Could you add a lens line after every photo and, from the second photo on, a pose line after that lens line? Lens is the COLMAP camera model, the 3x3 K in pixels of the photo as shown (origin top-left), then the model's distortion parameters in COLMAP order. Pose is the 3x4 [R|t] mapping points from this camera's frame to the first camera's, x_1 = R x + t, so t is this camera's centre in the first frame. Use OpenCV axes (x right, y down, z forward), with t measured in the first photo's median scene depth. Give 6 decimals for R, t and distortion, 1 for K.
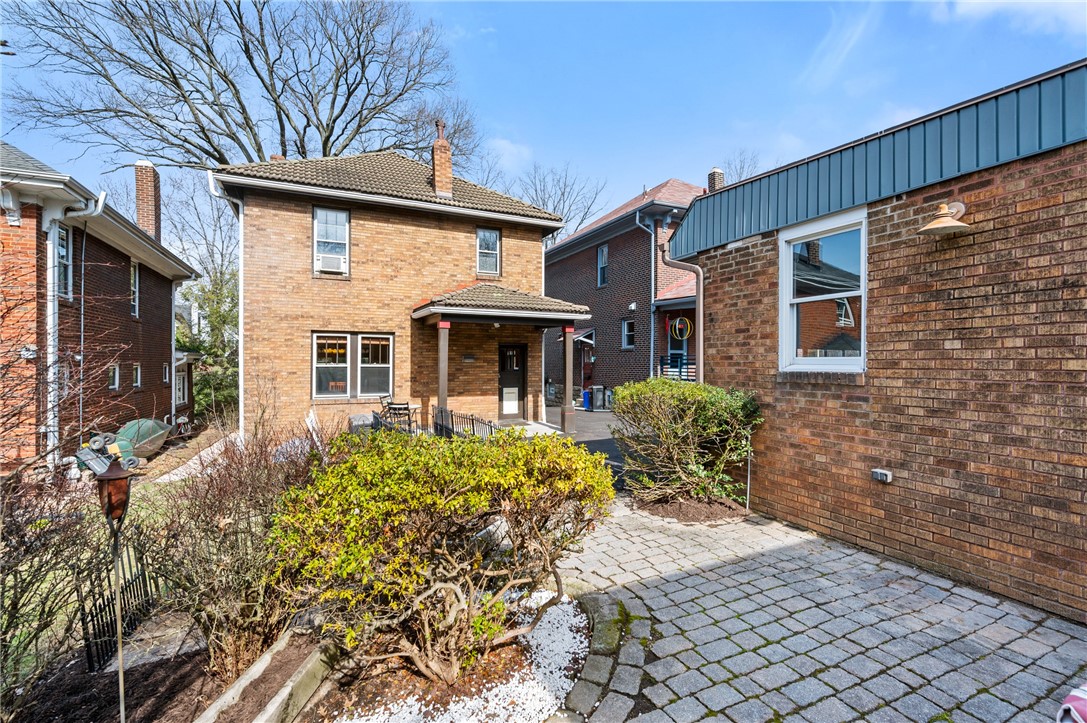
lens RADIAL K [[485.4, 0, 544.7], [0, 485.4, 361.8], [0, 0, 1]] dist [0.002182, -0.000342]
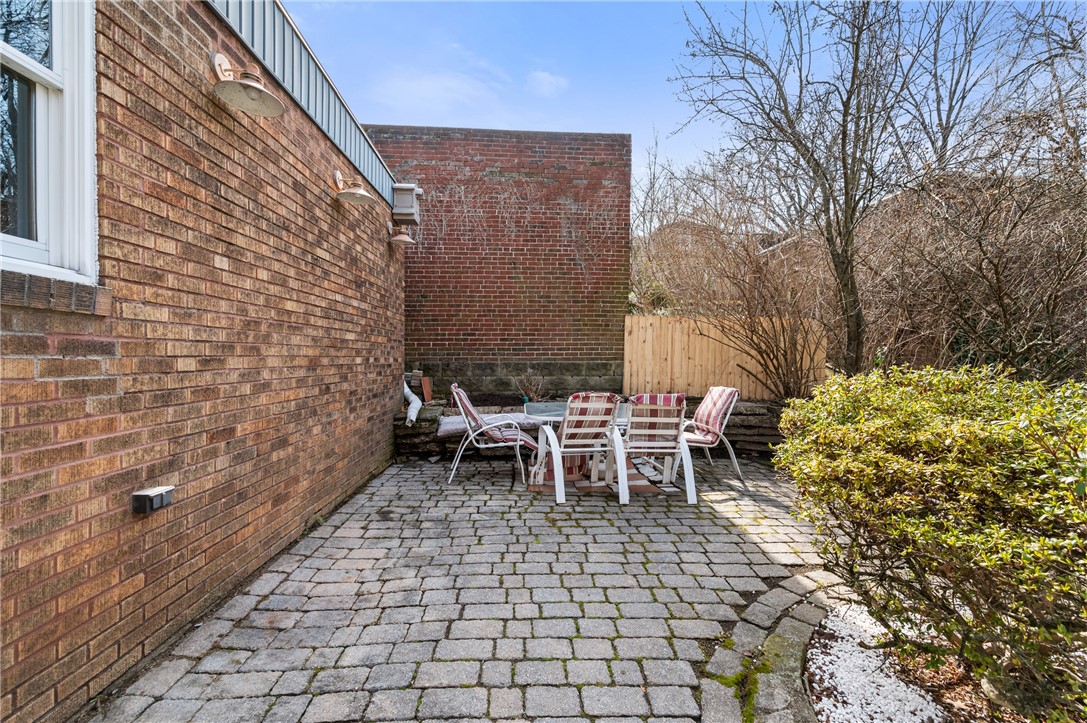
lens RADIAL K [[448.0, 0, 546.5], [0, 448.0, 362.4], [0, 0, 1]] dist [-0.001715, 0.000181]
pose [[-0.925439, -0.019572, 0.378390, 0.165079], [-0.015658, 0.999787, 0.013418, 0.089009], [-0.378572, 0.006493, -0.925549, 1.391466]]
